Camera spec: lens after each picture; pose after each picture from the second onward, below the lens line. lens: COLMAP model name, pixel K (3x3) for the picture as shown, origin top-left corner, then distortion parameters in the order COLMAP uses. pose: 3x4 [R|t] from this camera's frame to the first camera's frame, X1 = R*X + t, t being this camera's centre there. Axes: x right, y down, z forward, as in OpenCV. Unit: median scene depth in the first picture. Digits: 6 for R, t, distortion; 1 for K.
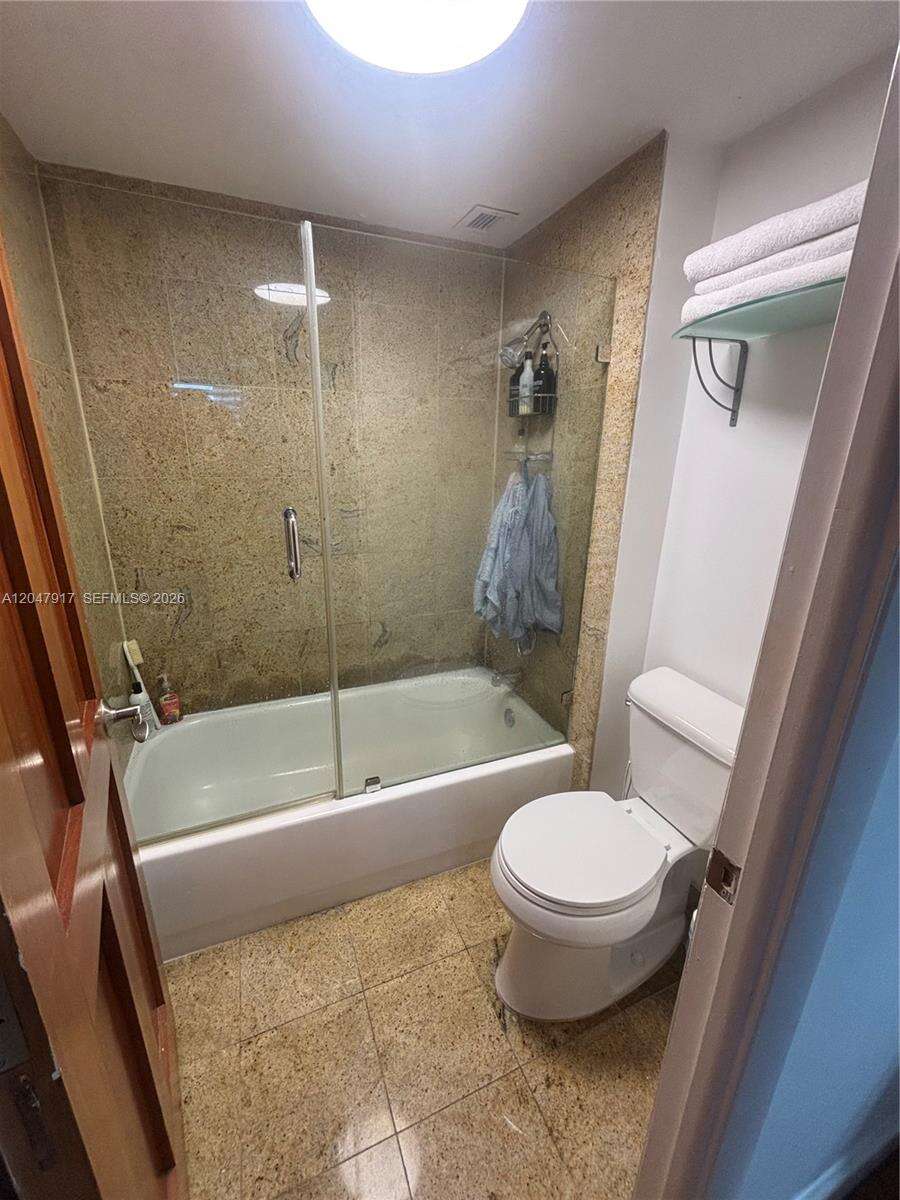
lens RADIAL K [[486.0, 0, 450.0], [0, 486.0, 600.0], [0, 0, 1]] dist [0.014448, 0.000051]
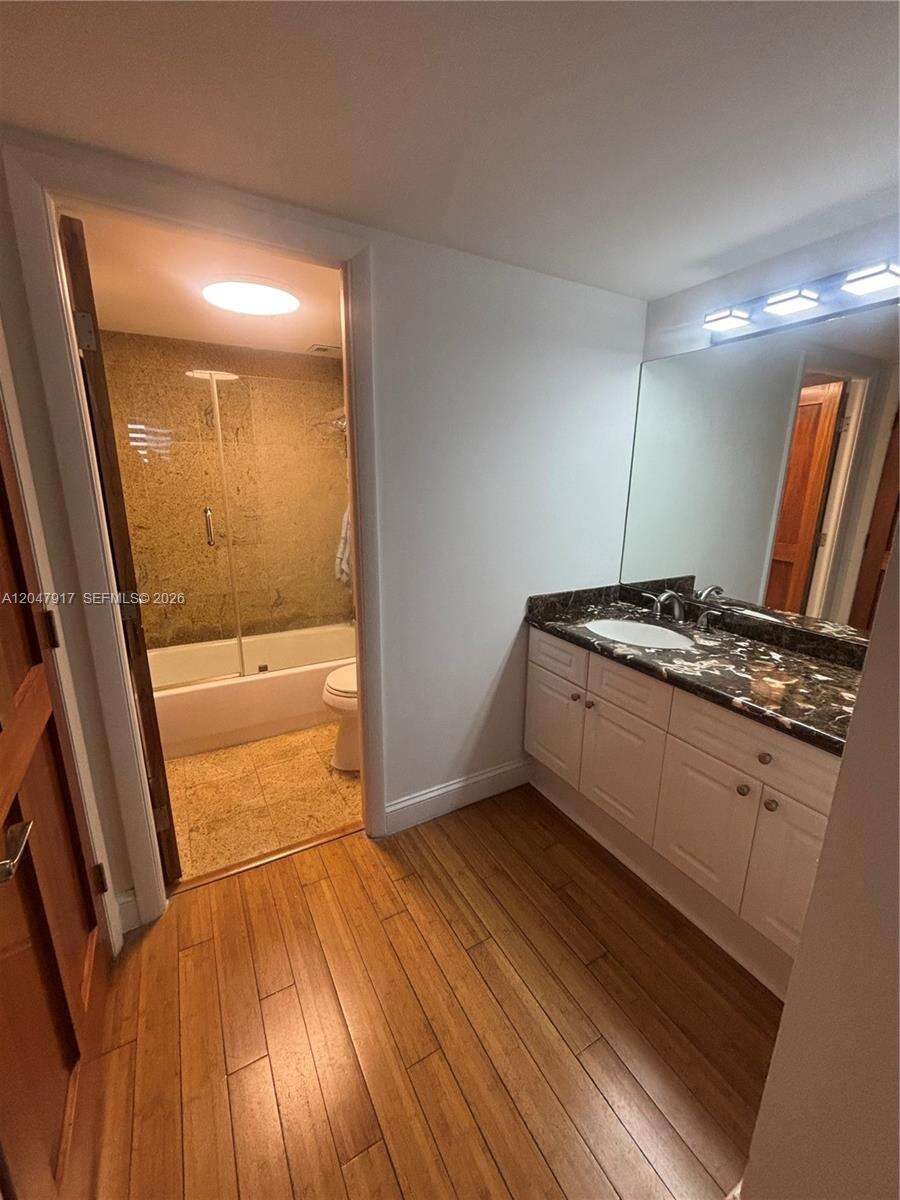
lens RADIAL K [[487.9, 0, 450.0], [0, 487.9, 600.0], [0, 0, 1]] dist [-0.002263, 0.000111]
pose [[0.993049, -0.042805, 0.109643, 0.249846], [0.049761, 0.996865, -0.061517, 0.215817], [-0.106666, 0.066545, 0.992066, -0.620817]]
